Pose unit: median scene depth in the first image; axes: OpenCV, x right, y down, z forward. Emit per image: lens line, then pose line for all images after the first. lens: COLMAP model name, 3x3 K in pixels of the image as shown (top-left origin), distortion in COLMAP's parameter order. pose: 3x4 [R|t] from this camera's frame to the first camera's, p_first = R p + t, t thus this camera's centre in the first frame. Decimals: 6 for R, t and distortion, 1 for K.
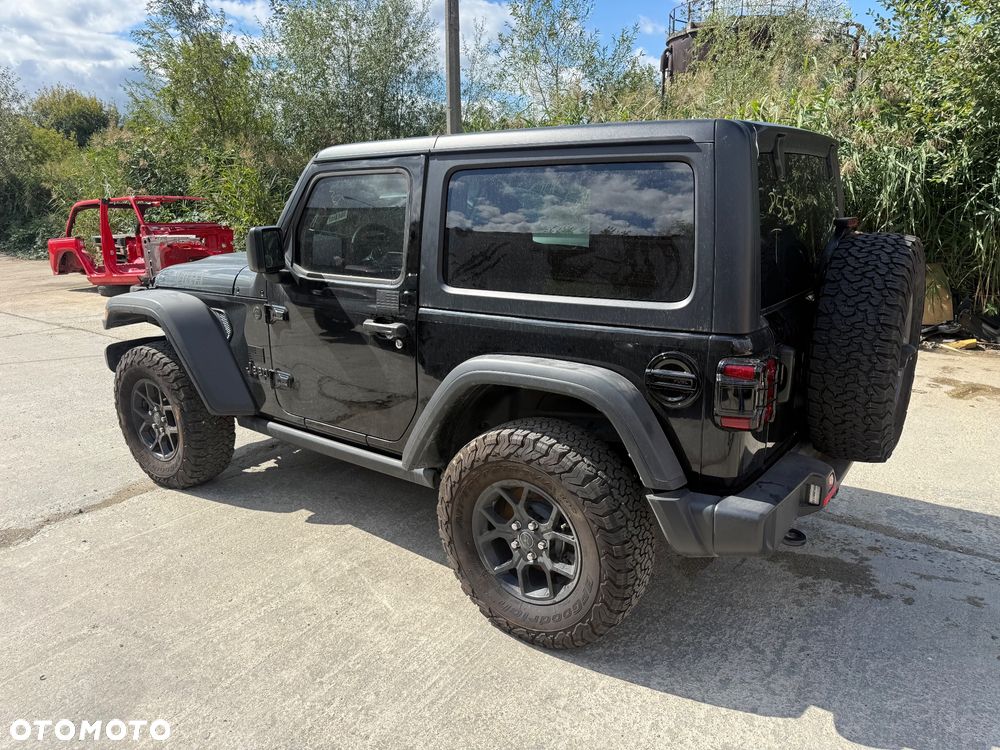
lens RADIAL K [[713.6, 0, 512.4], [0, 713.6, 377.3], [0, 0, 1]] dist [0.032675, -0.038342]
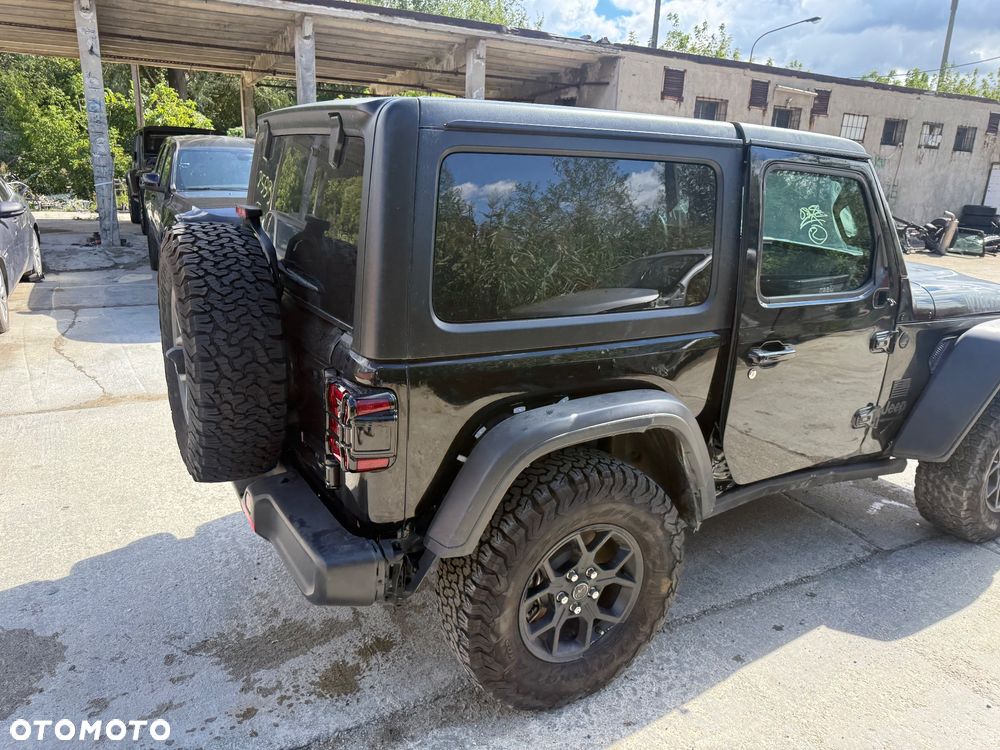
lens RADIAL K [[713.6, 0, 493.6], [0, 713.6, 378.6], [0, 0, 1]] dist [0.032675, -0.038342]
pose [[-0.445264, 0.252069, -0.859186, 1.051056], [-0.268502, 0.877810, 0.396681, -0.429841], [0.854193, 0.407321, -0.323176, 1.499923]]
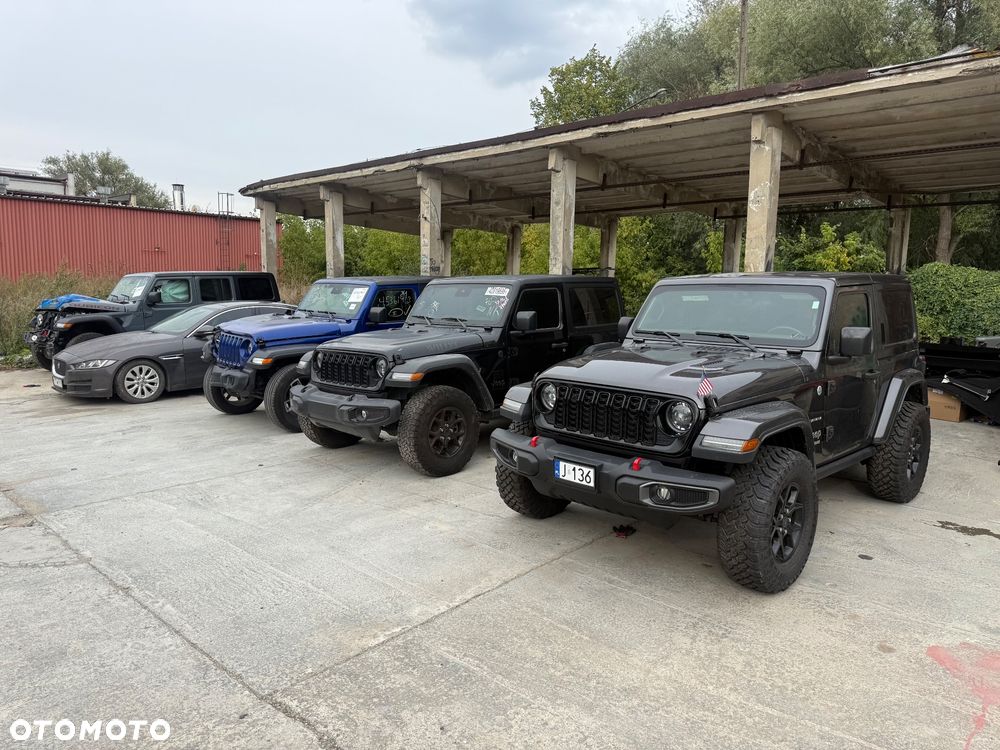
lens RADIAL K [[713.6, 0, 499.1], [0, 713.6, 379.9], [0, 0, 1]] dist [0.032675, -0.038342]
pose [[-0.988874, -0.016678, 0.147817, -2.573221], [0.041158, 0.924228, 0.379615, -0.639407], [-0.142948, 0.381476, -0.913259, 2.345294]]
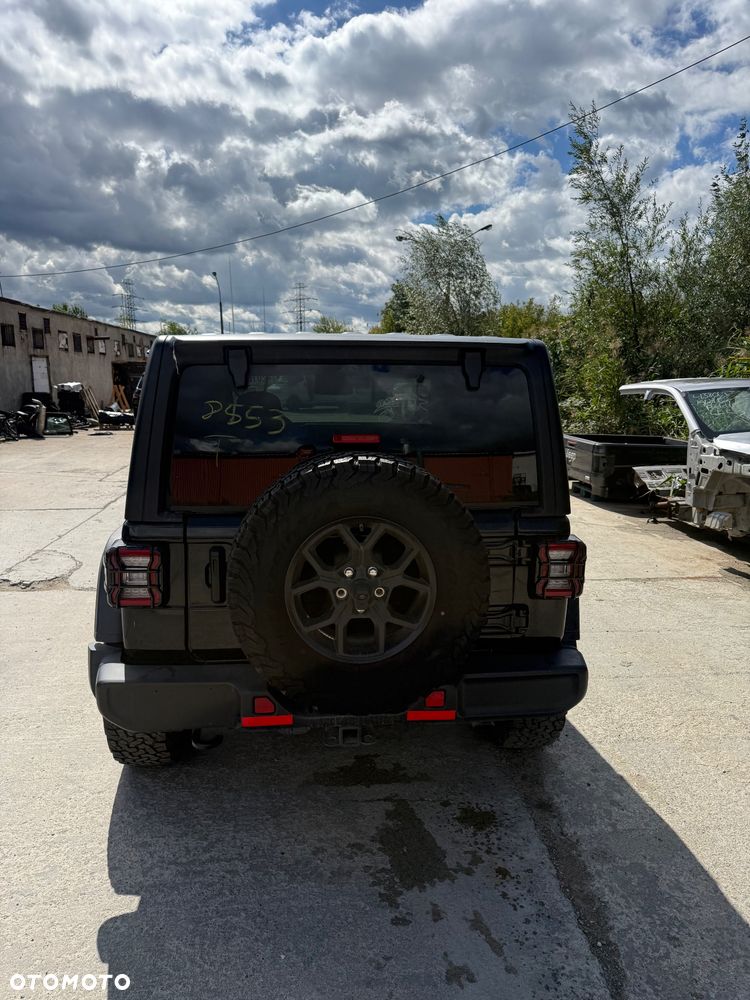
lens RADIAL K [[713.6, 0, 372.0], [0, 713.6, 497.0], [0, 0, 1]] dist [0.032675, -0.038342]
pose [[0.636322, 0.143766, -0.757909, 1.081373], [-0.209166, 0.977830, 0.009871, -0.143708], [0.742525, 0.152248, 0.652286, 0.407278]]
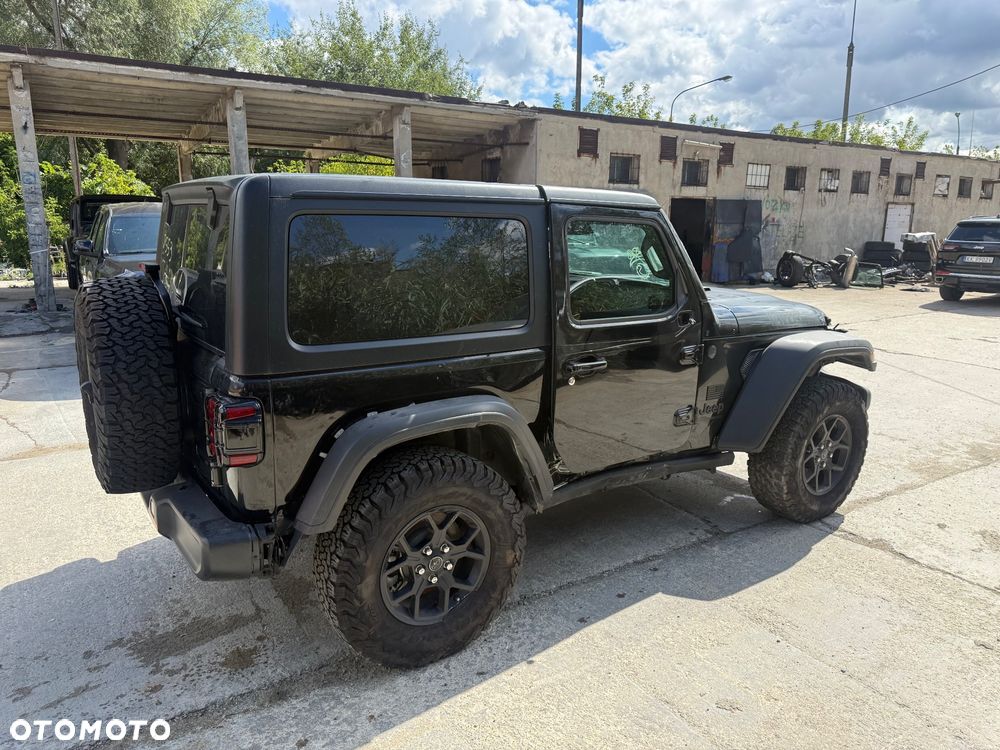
lens RADIAL K [[713.6, 0, 500.1], [0, 713.6, 374.4], [0, 0, 1]] dist [0.032675, -0.038342]
pose [[-0.374093, 0.206128, -0.904193, 1.172857], [-0.245928, 0.918030, 0.311031, -0.490346], [0.894189, 0.338721, -0.292736, 1.695571]]
